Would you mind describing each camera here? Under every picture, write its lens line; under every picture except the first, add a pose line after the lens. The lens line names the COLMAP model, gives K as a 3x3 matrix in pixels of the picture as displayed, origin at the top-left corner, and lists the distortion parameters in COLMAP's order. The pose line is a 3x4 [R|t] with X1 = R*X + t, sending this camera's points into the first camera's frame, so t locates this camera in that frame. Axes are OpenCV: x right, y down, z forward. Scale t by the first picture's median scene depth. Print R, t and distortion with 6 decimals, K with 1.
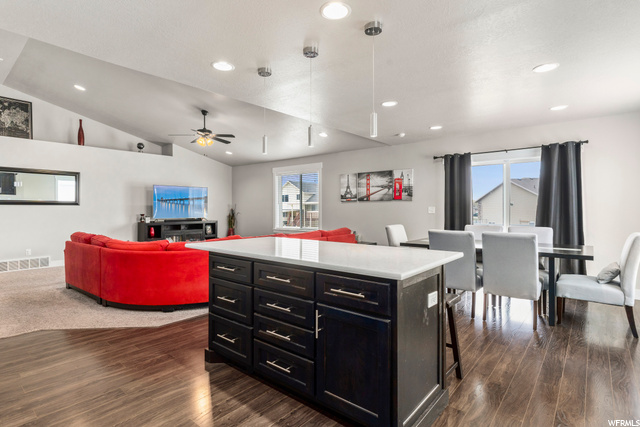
lens RADIAL K [[329.0, 0, 319.7], [0, 329.0, 211.1], [0, 0, 1]] dist [0.003768, 0.000274]
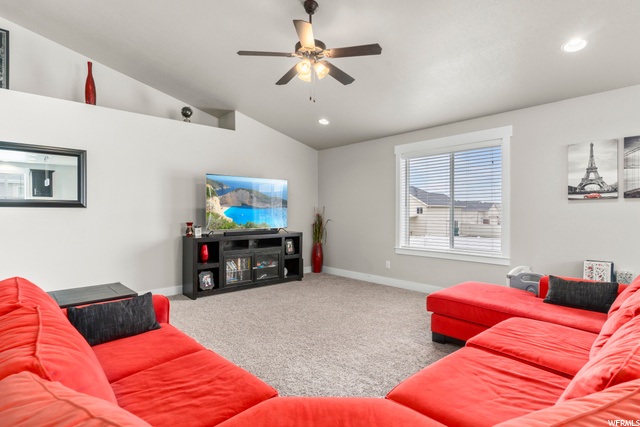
lens RADIAL K [[329.0, 0, 317.9], [0, 329.0, 218.3], [0, 0, 1]] dist [0.003768, 0.000274]
pose [[0.989774, 0.004147, -0.142586, -0.240599], [-0.002839, 0.999952, 0.009378, -0.005640], [0.142618, -0.008877, 0.989738, 0.478971]]
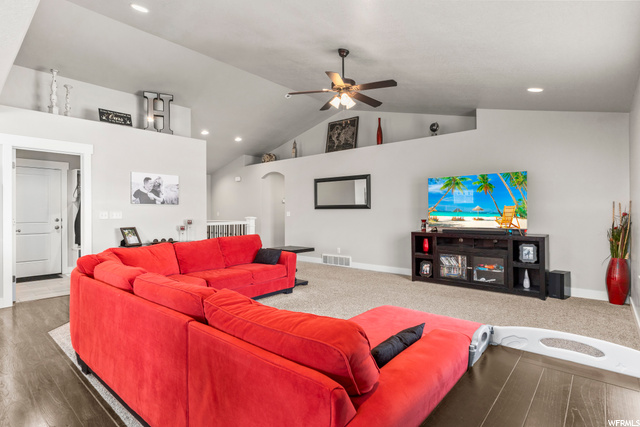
lens RADIAL K [[329.0, 0, 317.0], [0, 329.0, 209.8], [0, 0, 1]] dist [0.003768, 0.000274]
pose [[-0.028786, -0.005370, -0.999571, 0.224775], [-0.002411, 0.999983, -0.005303, -0.008955], [0.999583, 0.002258, -0.028798, 0.857353]]
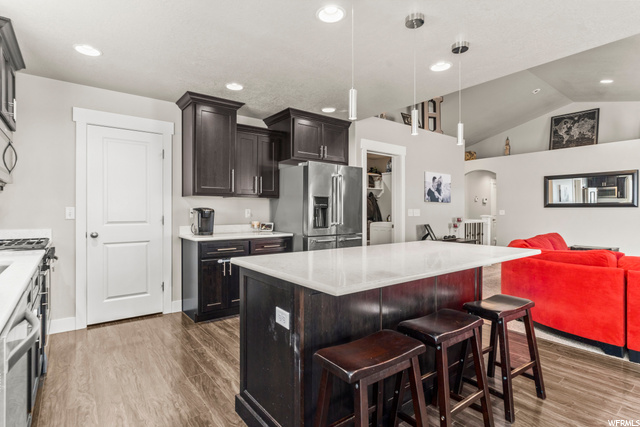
lens RADIAL K [[329.0, 0, 317.4], [0, 329.0, 211.3], [0, 0, 1]] dist [0.003768, 0.000274]
pose [[-0.215166, -0.004629, -0.976566, 0.312017], [-0.003033, 0.999987, -0.004072, 0.000654], [0.976573, 0.002086, -0.215178, 0.346474]]
